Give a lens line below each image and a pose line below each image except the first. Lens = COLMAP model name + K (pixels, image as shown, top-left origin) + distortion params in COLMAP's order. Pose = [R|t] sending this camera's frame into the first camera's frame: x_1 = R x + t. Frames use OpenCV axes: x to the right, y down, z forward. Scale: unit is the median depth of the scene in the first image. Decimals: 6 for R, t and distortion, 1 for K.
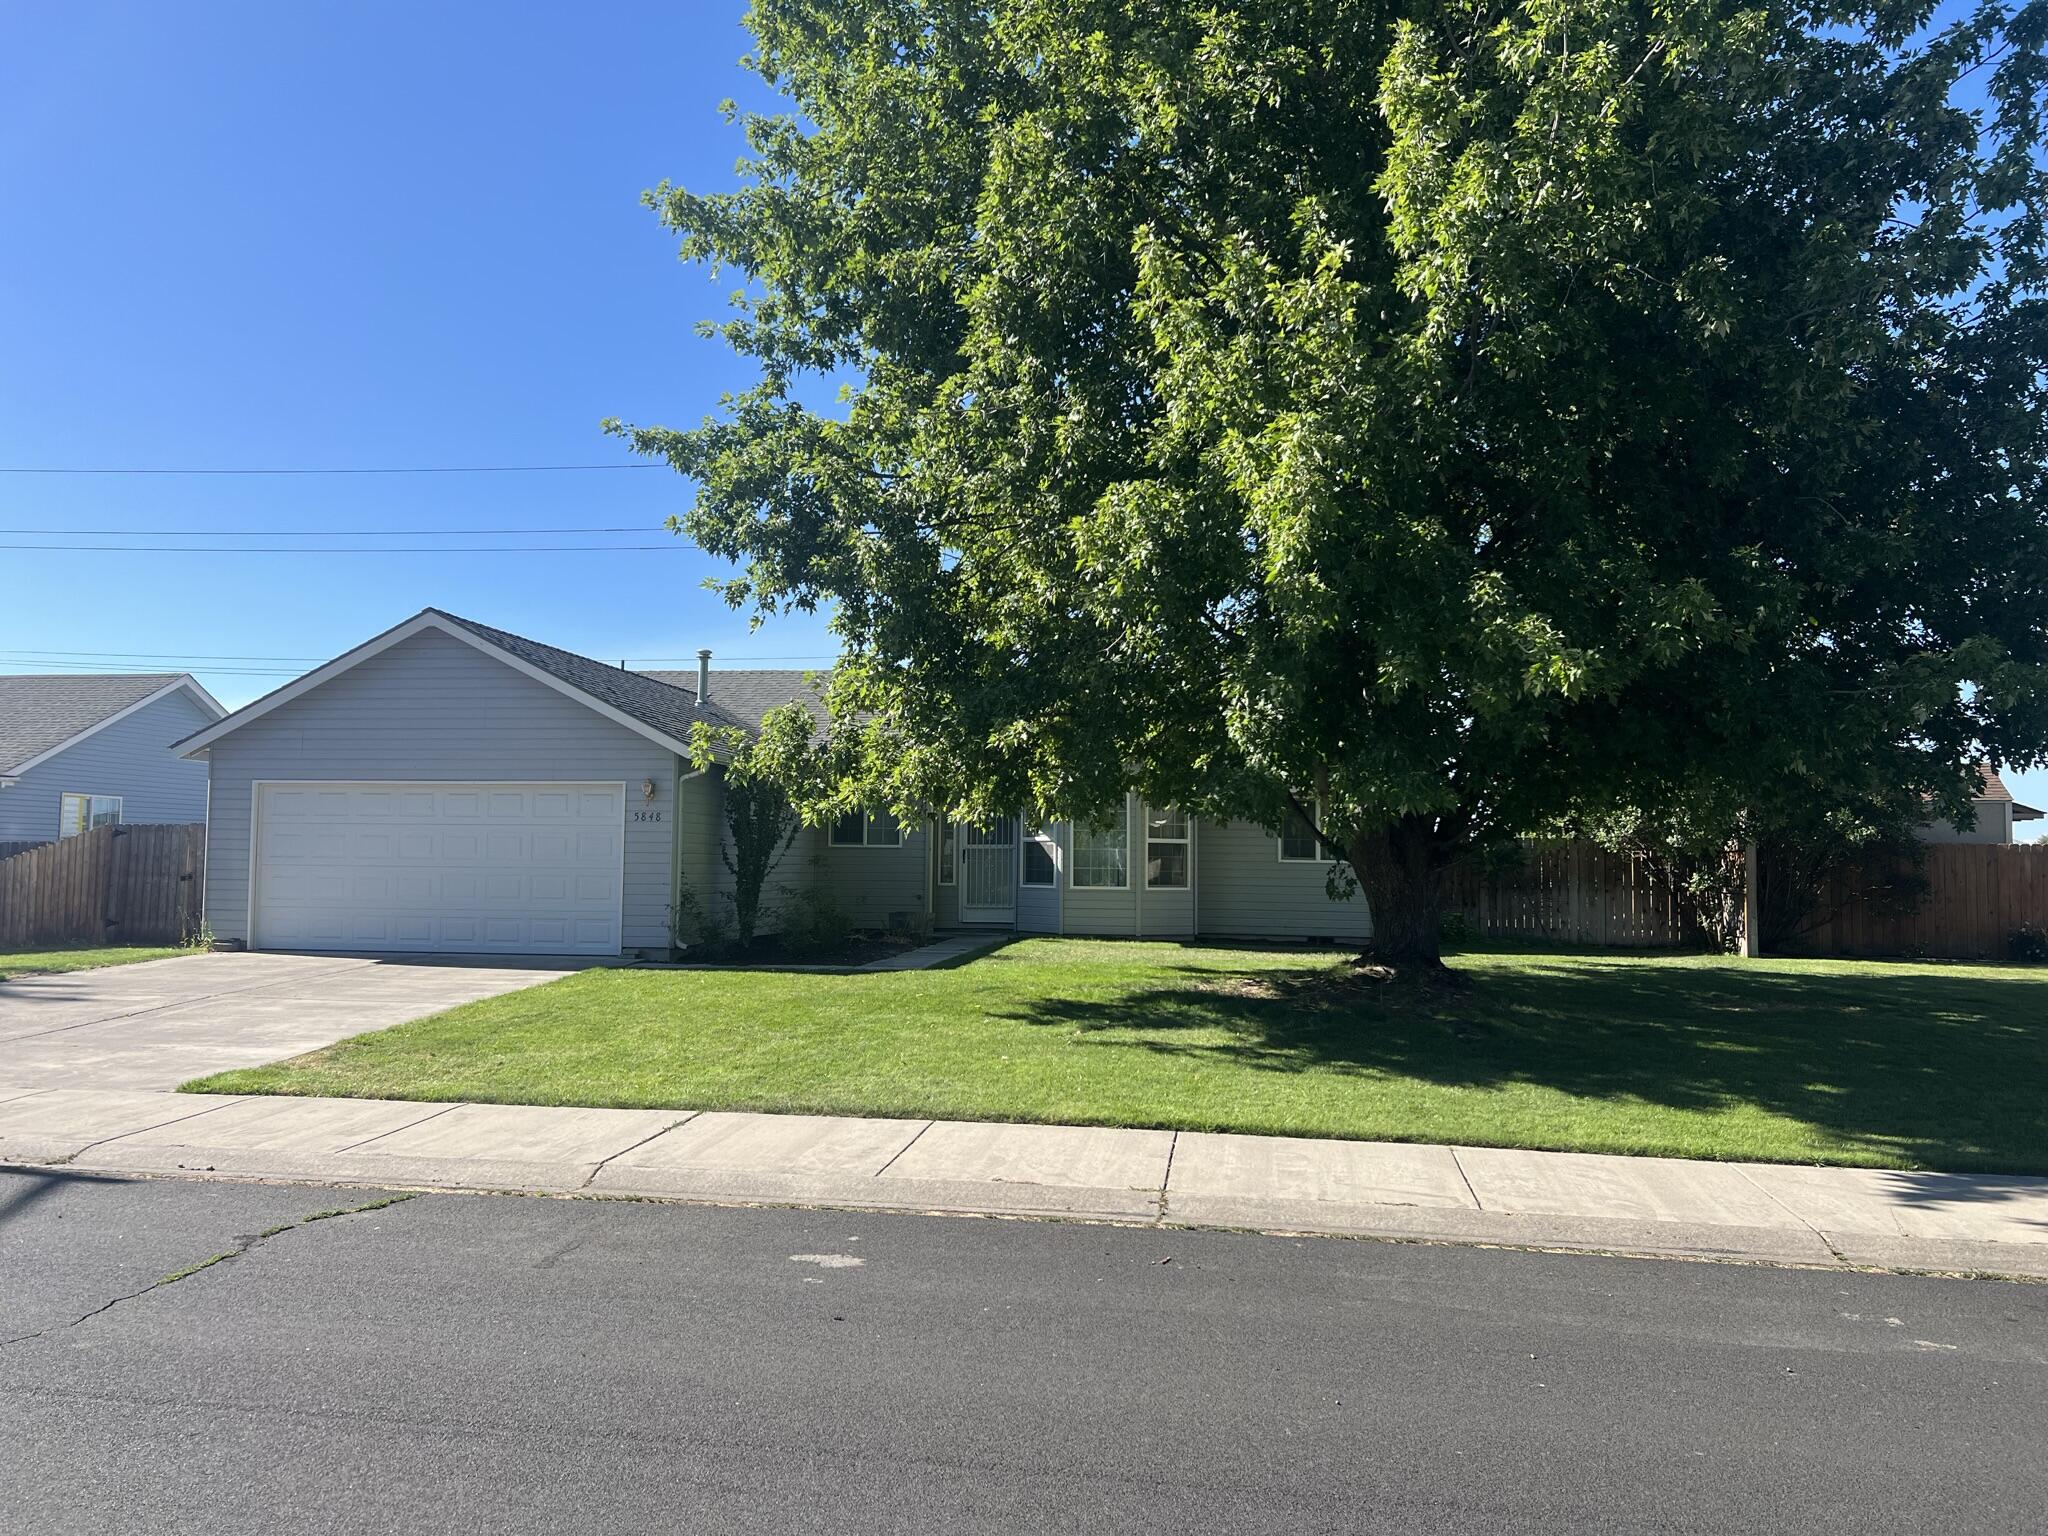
lens RADIAL K [[1539.3, 0, 1020.9], [0, 1539.3, 764.6], [0, 0, 1]] dist [0.046250, -0.052814]
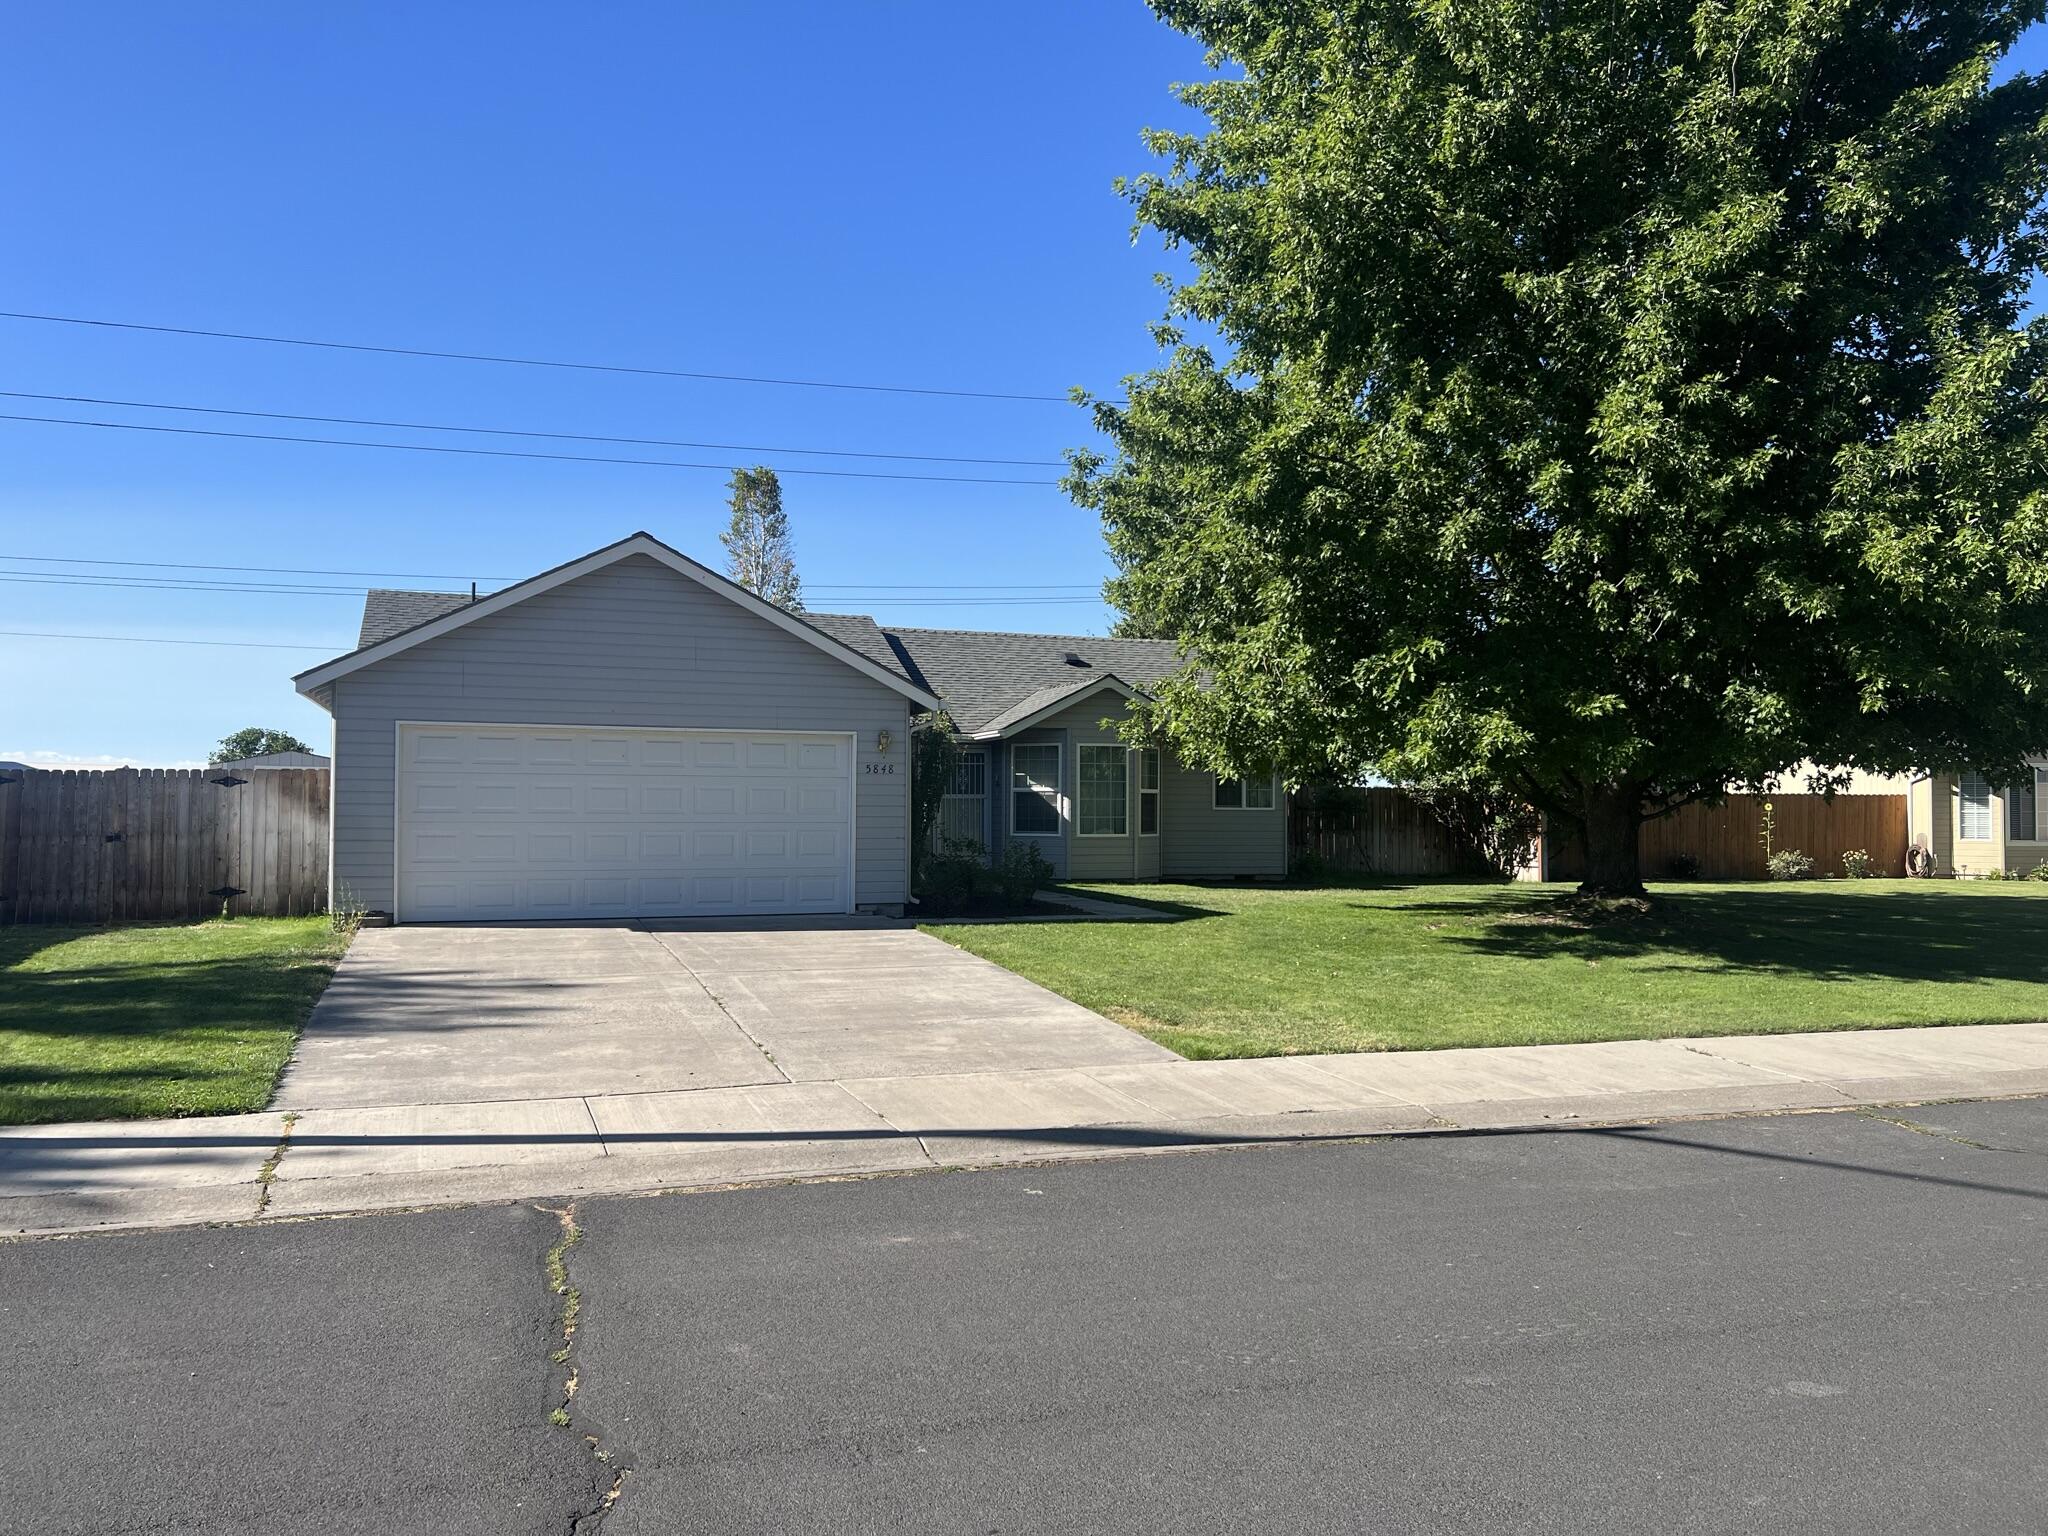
lens RADIAL K [[1539.3, 0, 1019.6], [0, 1539.3, 766.8], [0, 0, 1]] dist [0.046250, -0.052814]
pose [[0.876723, 0.007195, 0.480942, -0.603591], [-0.026879, 0.999058, 0.034053, -0.002584], [-0.480244, -0.042783, 0.876091, 0.110579]]
